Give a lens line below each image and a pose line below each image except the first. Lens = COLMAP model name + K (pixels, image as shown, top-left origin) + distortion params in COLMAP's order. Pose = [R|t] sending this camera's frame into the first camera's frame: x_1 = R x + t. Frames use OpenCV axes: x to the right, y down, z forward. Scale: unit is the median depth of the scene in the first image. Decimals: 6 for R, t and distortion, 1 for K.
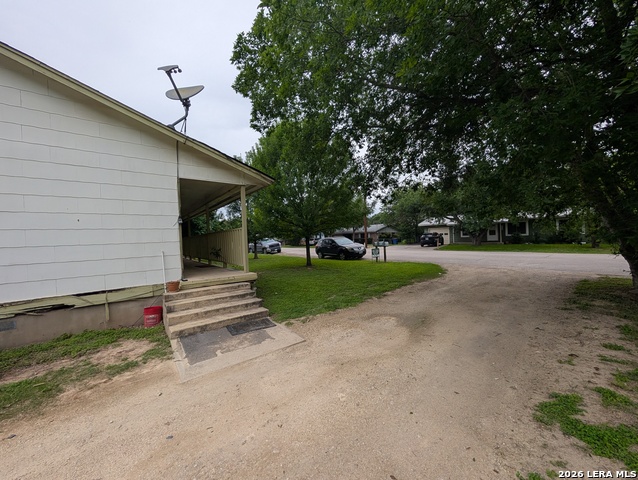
lens RADIAL K [[241.2, 0, 319.3], [0, 241.2, 240.1], [0, 0, 1]] dist [0.001942, 0.000169]
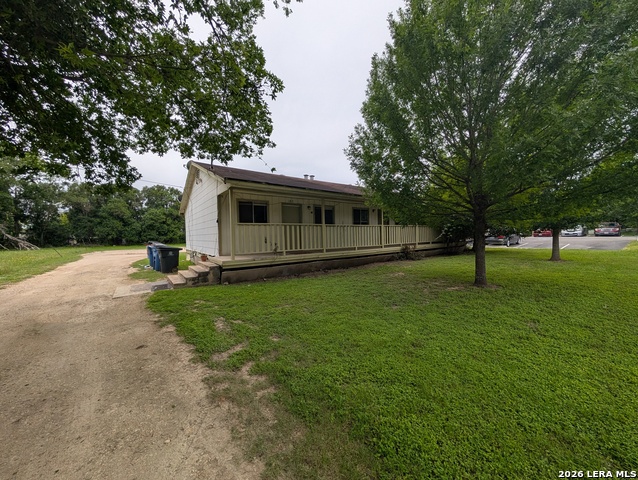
lens RADIAL K [[241.2, 0, 319.6], [0, 241.2, 239.7], [0, 0, 1]] dist [0.001942, 0.000169]
pose [[-0.031630, 0.022637, -0.999243, 0.864073], [-0.008915, 0.999697, 0.022929, -0.012416], [0.999460, 0.009633, -0.031419, 1.399490]]
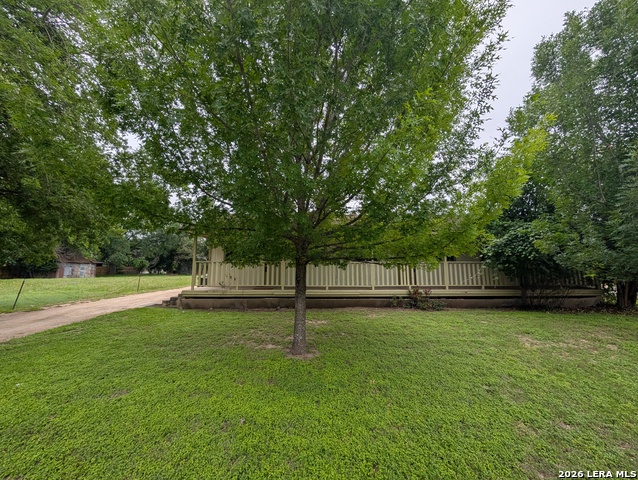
lens RADIAL K [[241.2, 0, 319.2], [0, 241.2, 239.5], [0, 0, 1]] dist [0.001942, 0.000169]
pose [[-0.626410, -0.091358, -0.774122, 0.660592], [-0.022772, 0.994829, -0.098978, -0.036822], [0.779161, -0.044372, -0.625251, 1.901882]]
